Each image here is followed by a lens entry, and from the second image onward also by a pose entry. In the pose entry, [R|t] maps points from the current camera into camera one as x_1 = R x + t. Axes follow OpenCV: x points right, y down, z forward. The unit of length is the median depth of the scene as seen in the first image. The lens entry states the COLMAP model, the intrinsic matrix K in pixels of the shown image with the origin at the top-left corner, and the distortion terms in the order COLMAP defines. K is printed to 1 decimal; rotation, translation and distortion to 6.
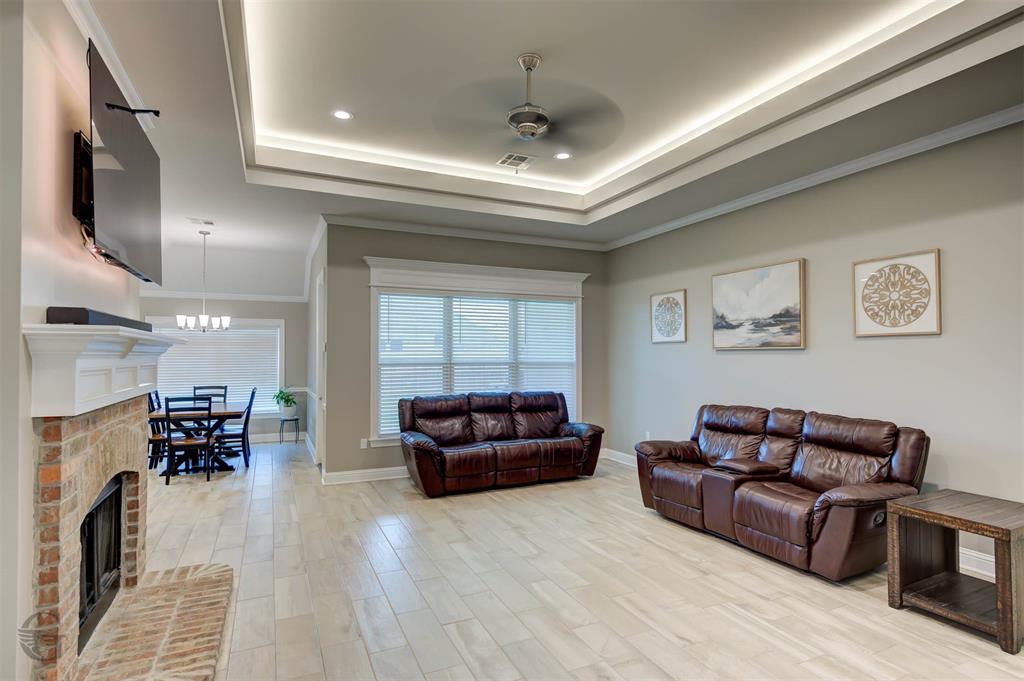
lens RADIAL K [[527.2, 0, 511.4], [0, 527.2, 363.4], [0, 0, 1]] dist [0.024329, -0.000909]
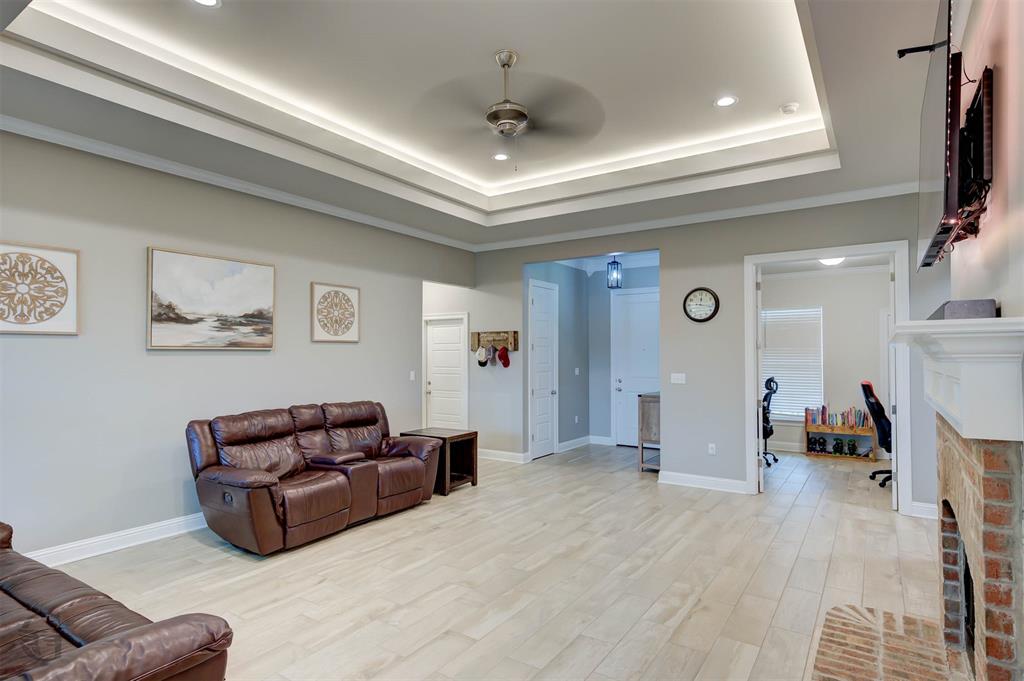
lens RADIAL K [[543.2, 0, 524.0], [0, 543.2, 349.3], [0, 0, 1]] dist [-0.003423, 0.001240]
pose [[-0.535614, 0.014720, 0.844334, -0.640802], [0.020022, 0.999788, -0.004729, -0.013575], [-0.844225, 0.014372, -0.535796, 1.156571]]
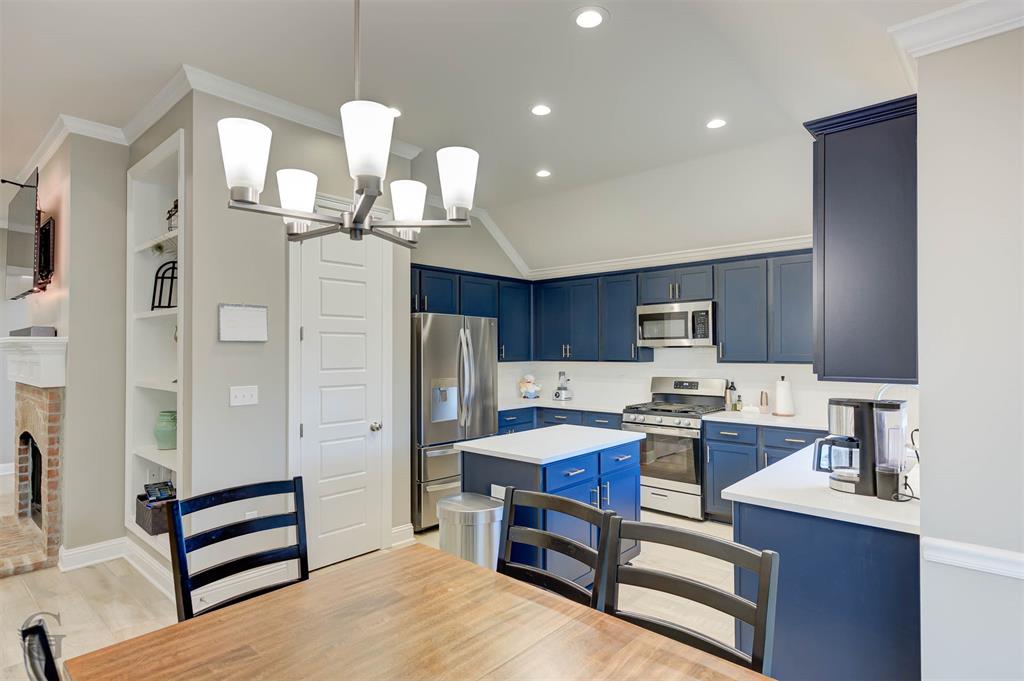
lens RADIAL K [[544.4, 0, 511.8], [0, 544.4, 346.0], [0, 0, 1]] dist [0.019978, 0.000541]
pose [[-0.916544, -0.003098, -0.399922, -0.811857], [-0.008499, 0.999895, 0.011732, -0.032010], [0.399844, 0.014152, -0.916474, 1.766582]]
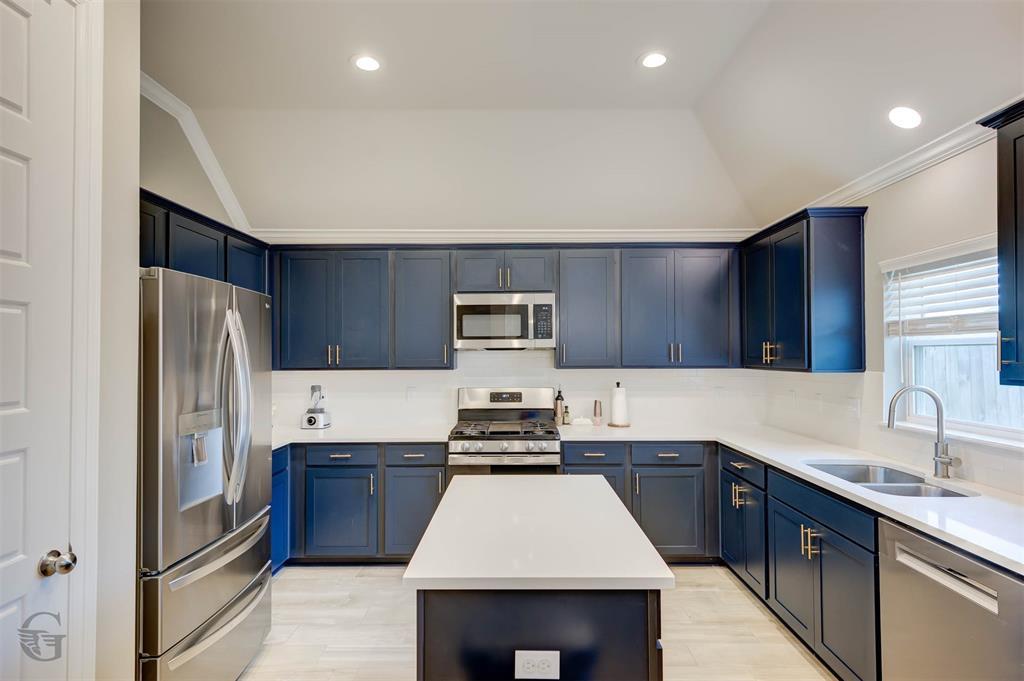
lens RADIAL K [[541.3, 0, 512.5], [0, 541.3, 344.6], [0, 0, 1]] dist [0.006994, 0.000723]
pose [[-0.415039, -0.016095, -0.909661, -0.781444], [-0.019646, 0.999769, -0.008725, -0.020324], [0.909591, 0.014250, -0.415260, 1.261326]]
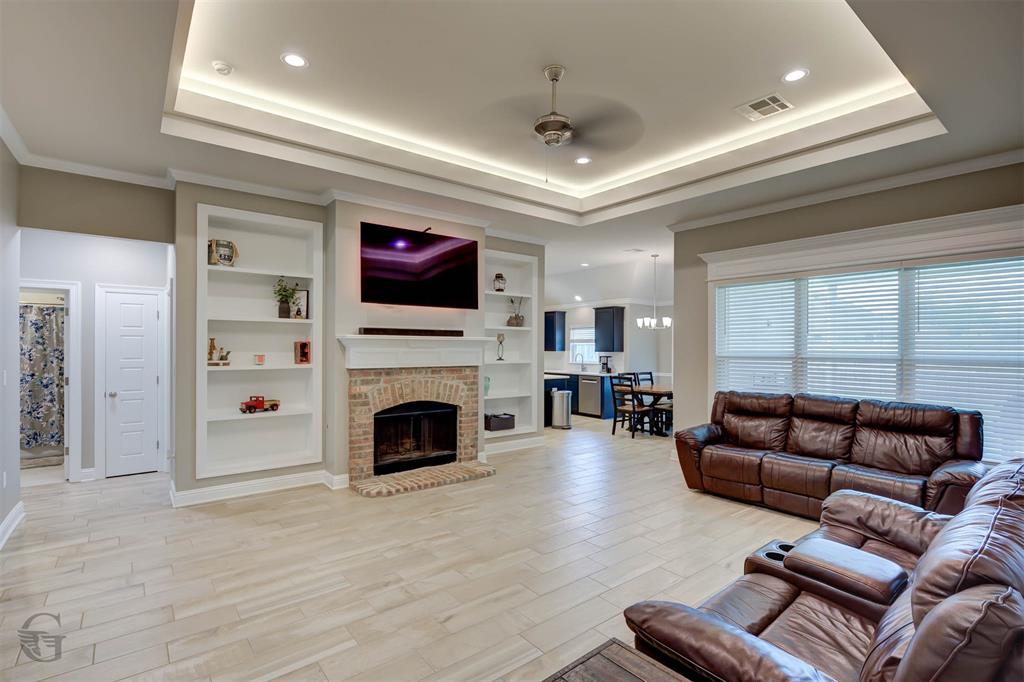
lens RADIAL K [[482.6, 0, 513.2], [0, 482.6, 344.4], [0, 0, 1]] dist [-0.004246, -0.001595]
pose [[0.247293, -0.004131, -0.968932, 0.742547], [-0.025361, 0.999621, -0.010735, -0.001886], [0.968609, 0.027227, 0.247095, 0.518462]]
